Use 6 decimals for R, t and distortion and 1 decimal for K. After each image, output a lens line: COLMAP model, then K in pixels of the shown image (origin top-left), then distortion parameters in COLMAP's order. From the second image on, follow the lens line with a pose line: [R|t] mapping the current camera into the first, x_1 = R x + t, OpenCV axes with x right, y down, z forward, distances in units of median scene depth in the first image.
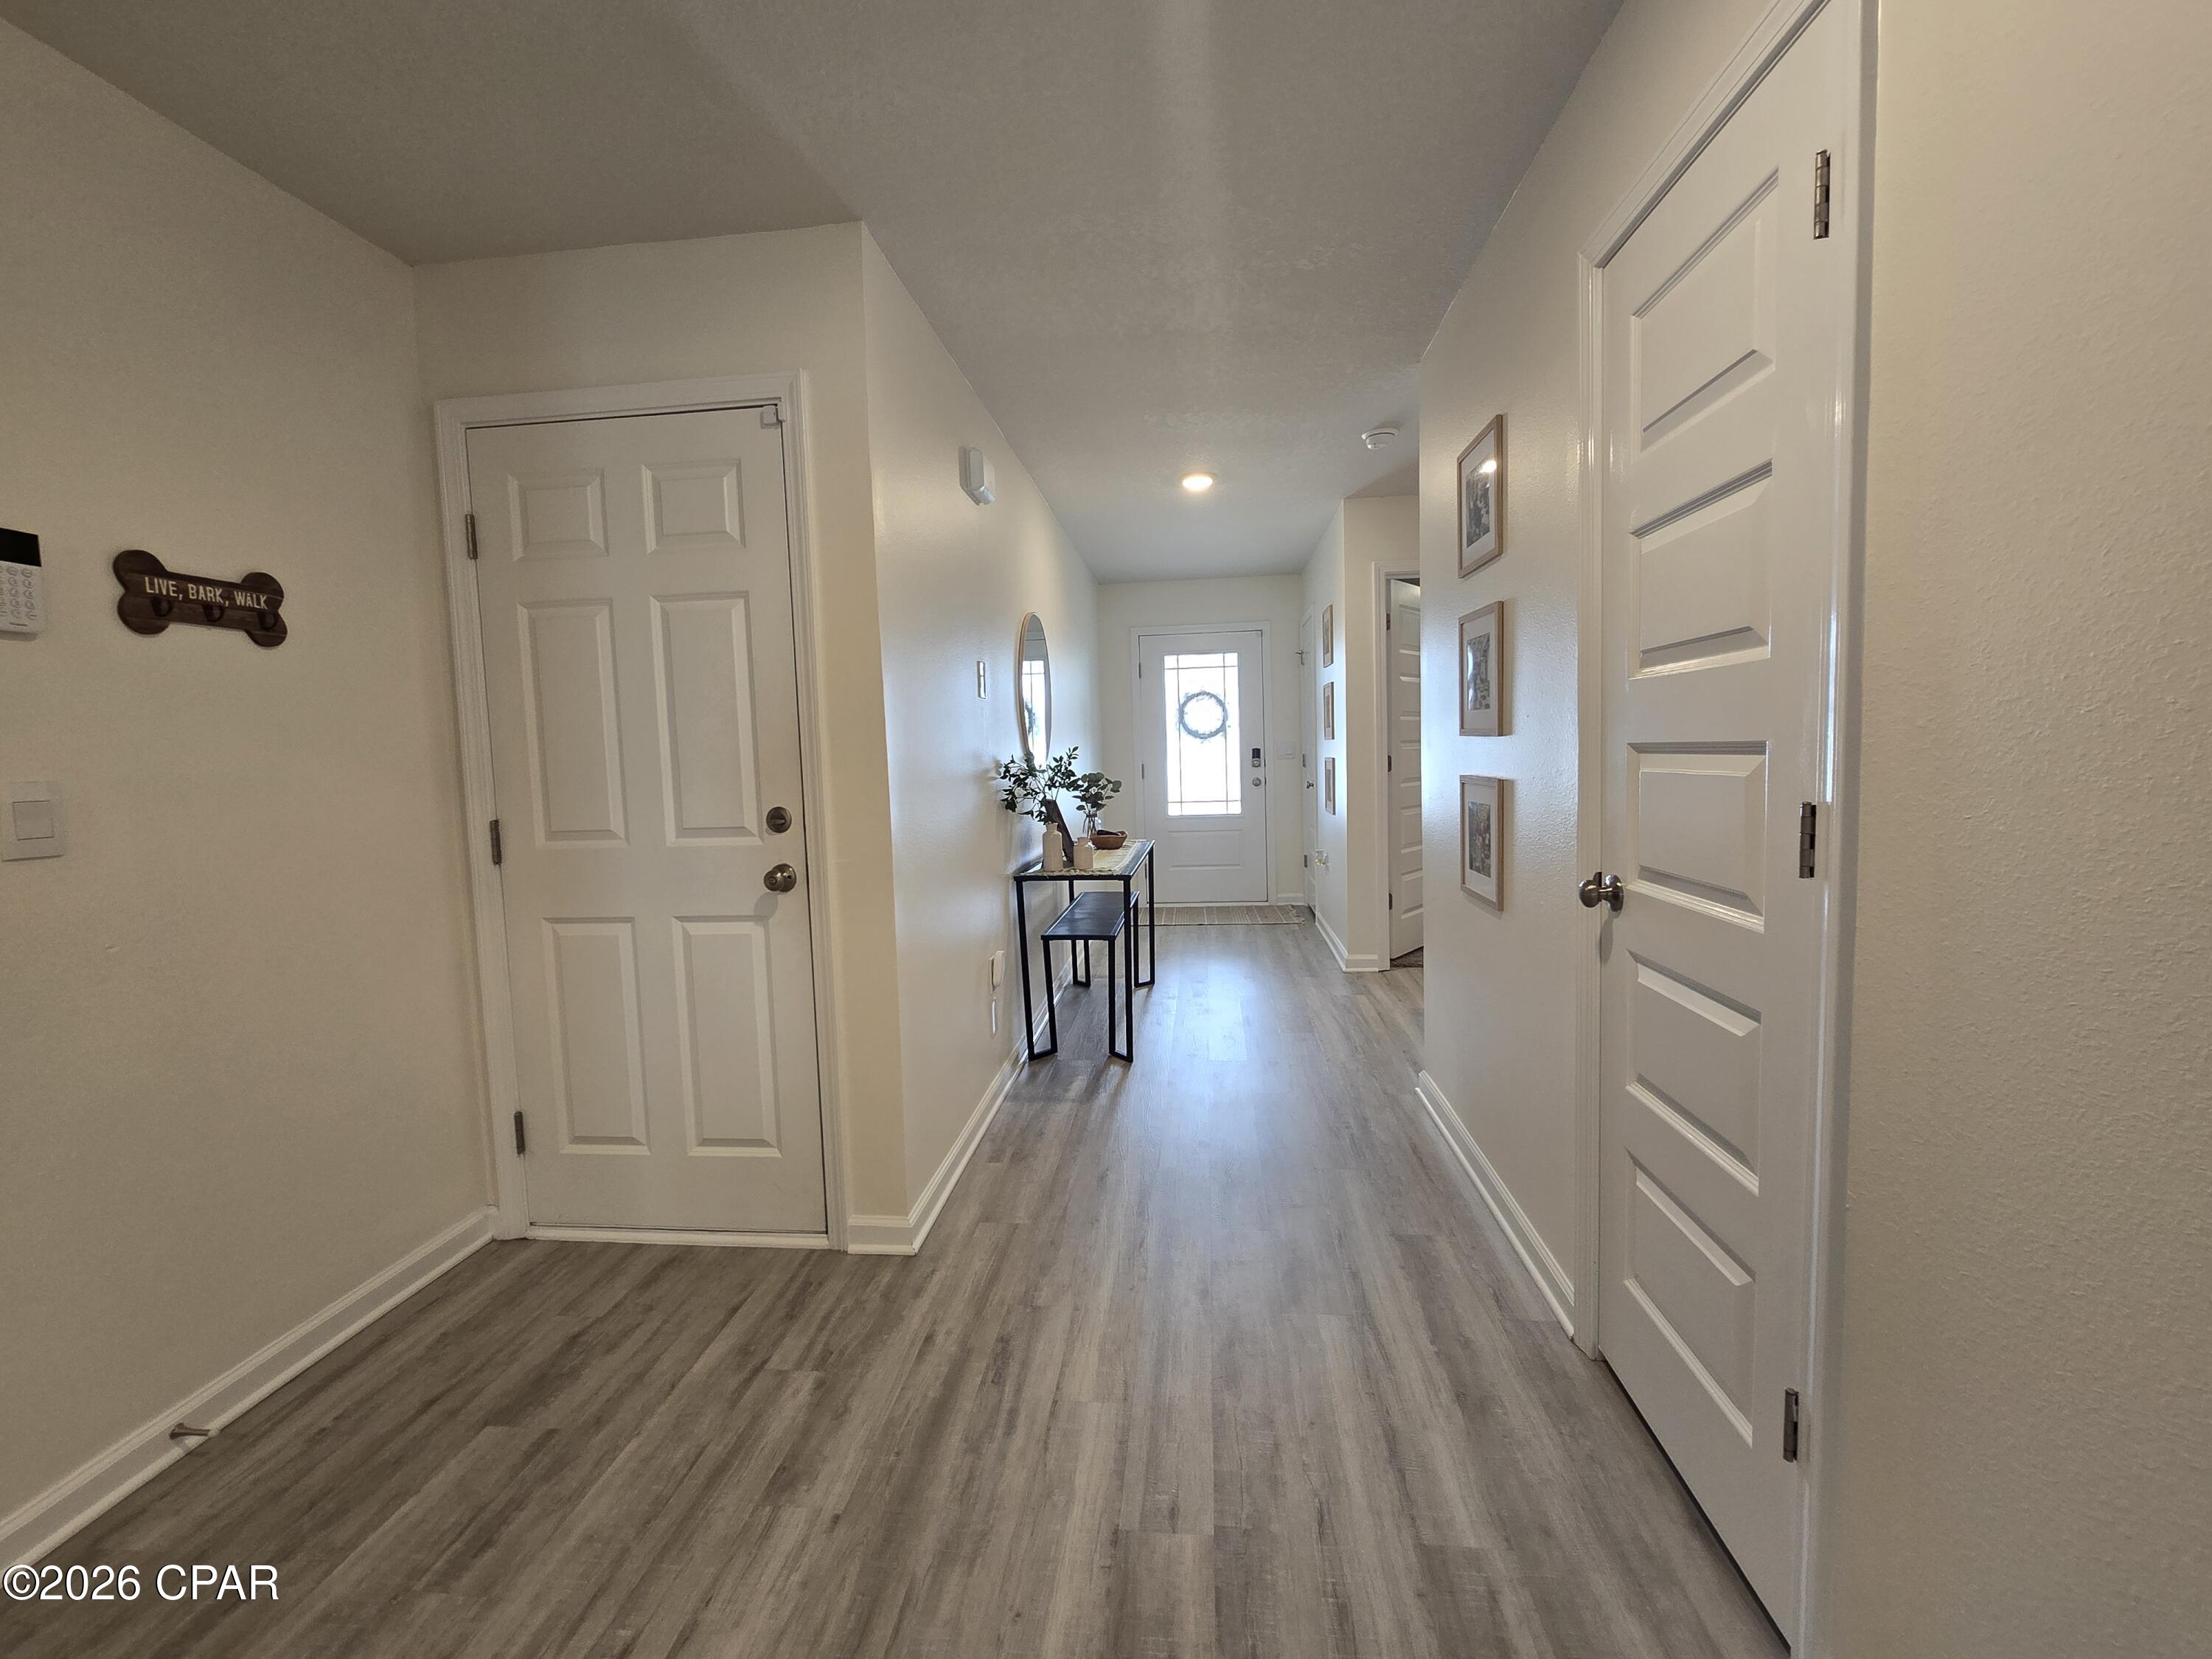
lens RADIAL K [[908.5, 0, 1107.3], [0, 908.5, 815.4], [0, 0, 1]] dist [-0.005205, 0.000814]
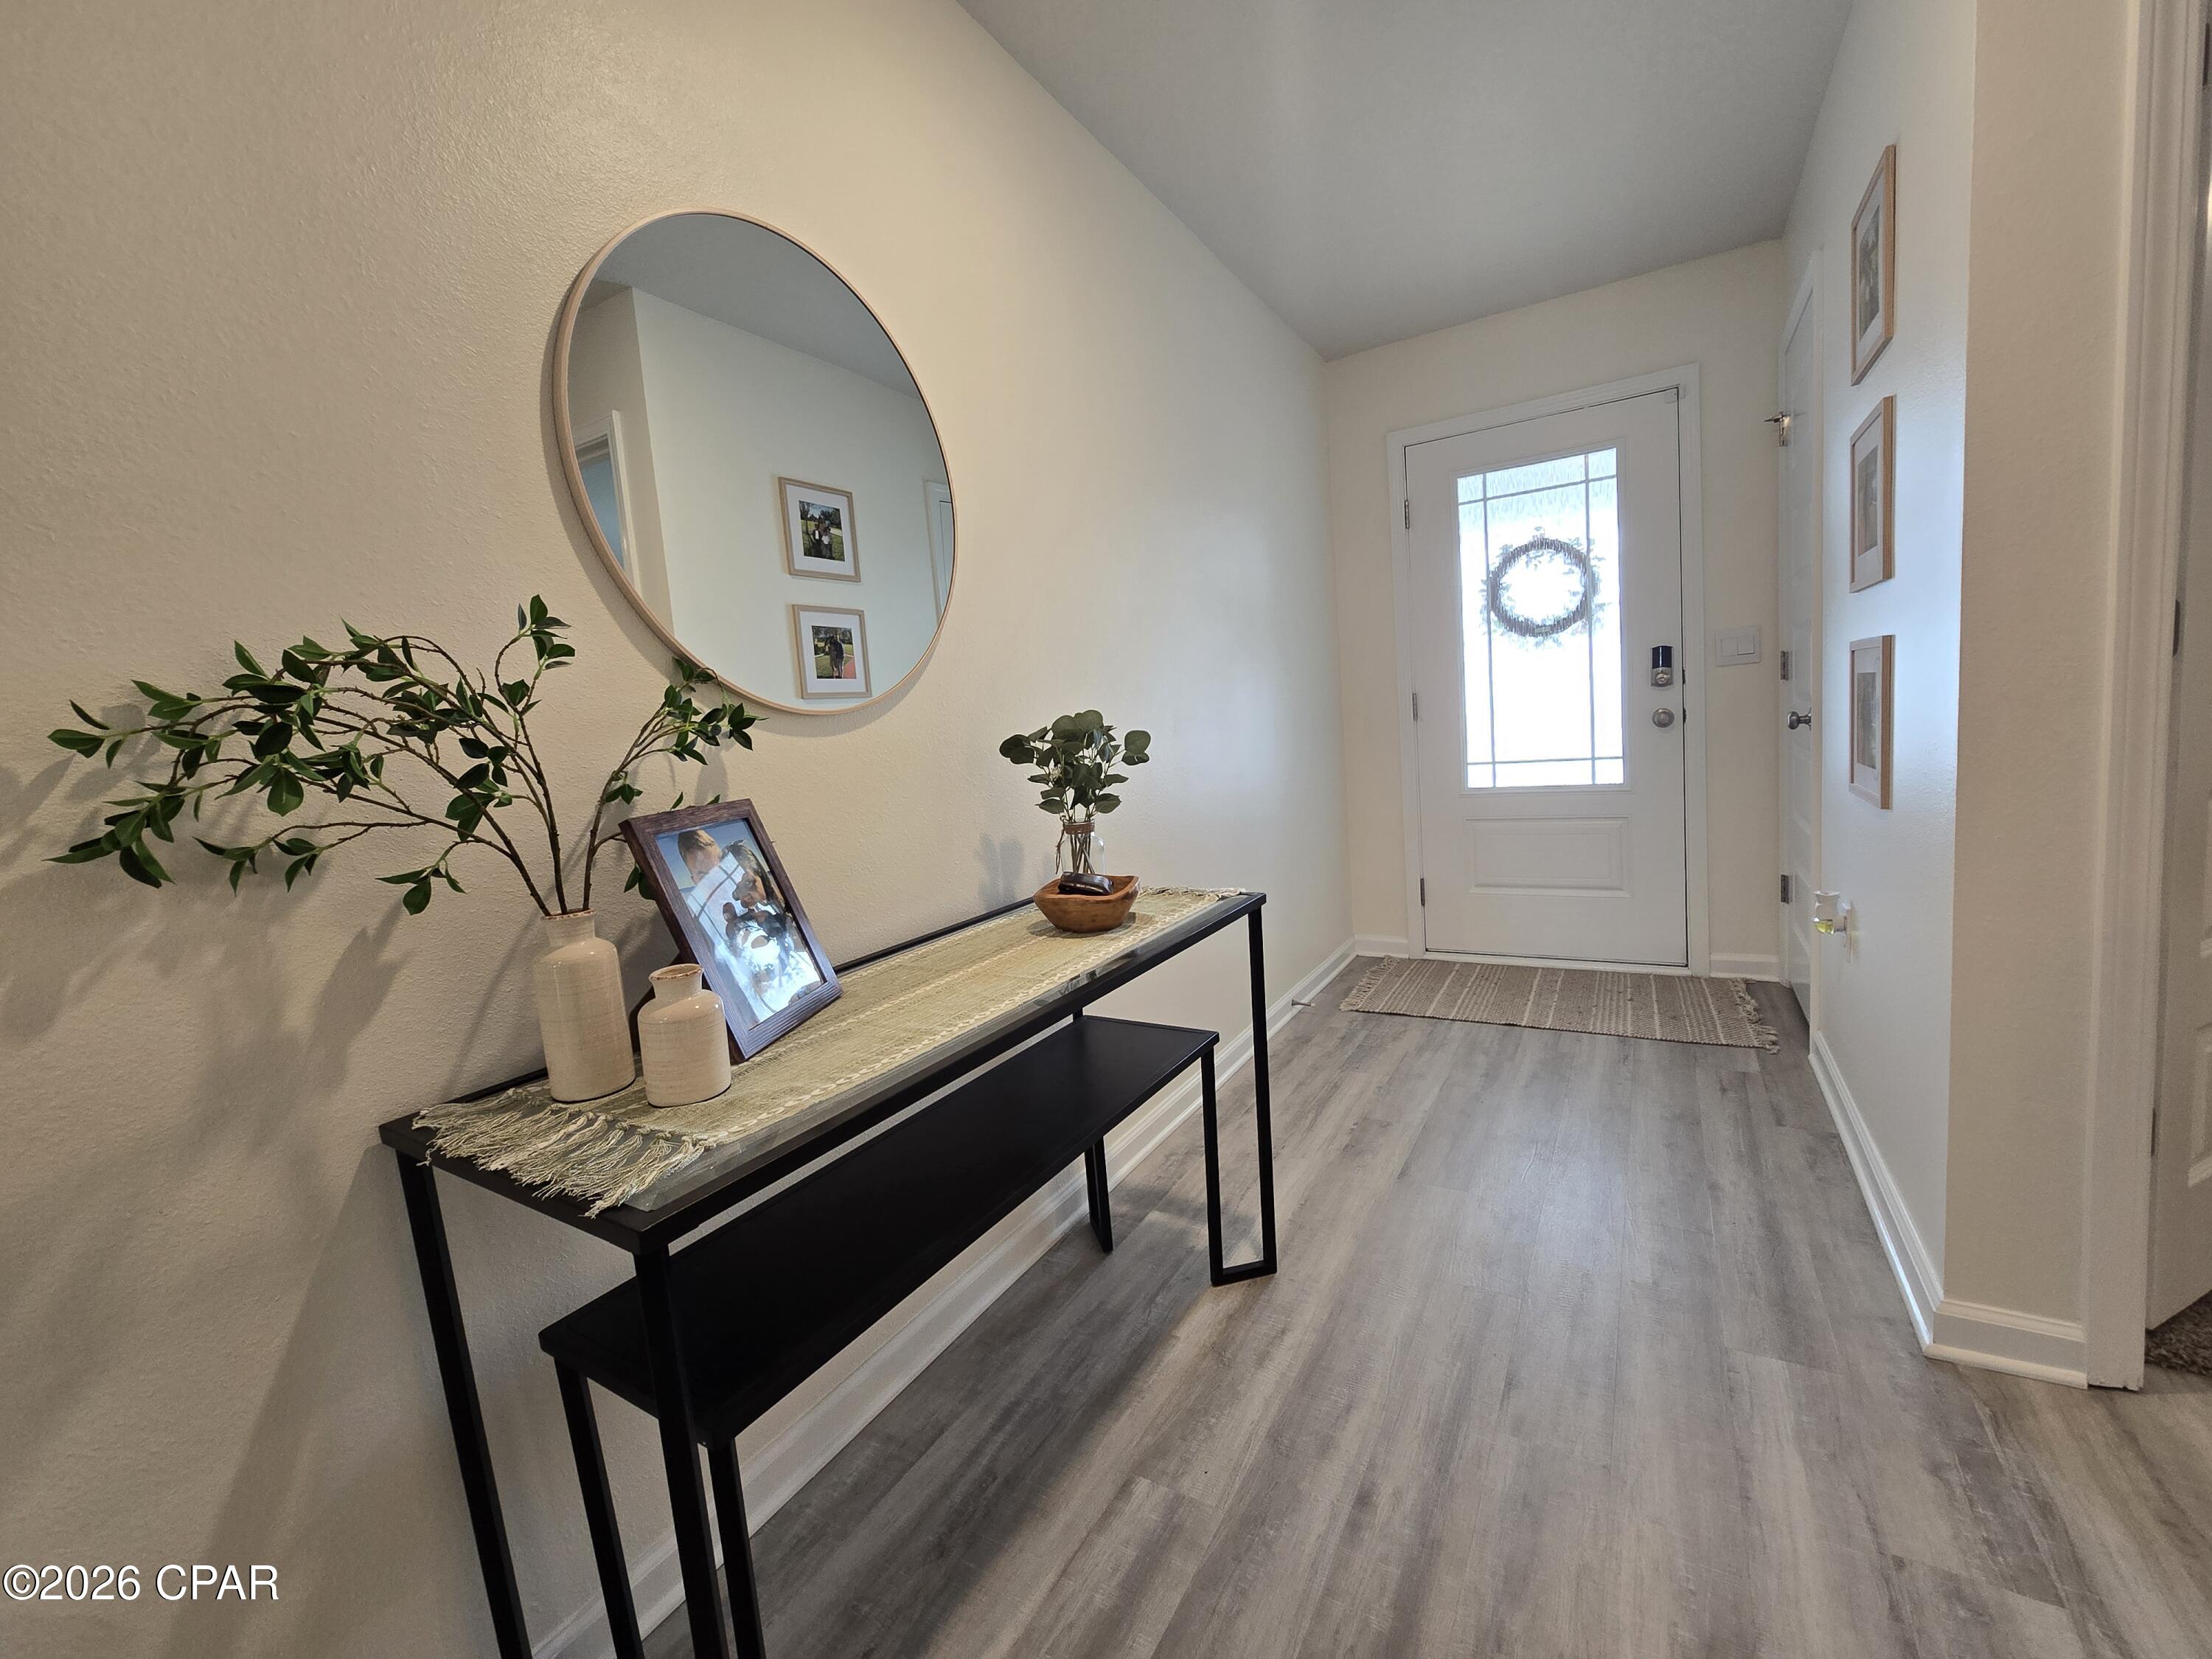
lens RADIAL K [[908.5, 0, 1107.3], [0, 908.5, 815.4], [0, 0, 1]] dist [-0.005205, 0.000814]
pose [[0.907662, 0.003524, -0.419687, 0.099848], [0.019710, 0.998503, 0.051013, -0.015619], [0.419239, -0.054574, 0.906234, 0.442904]]
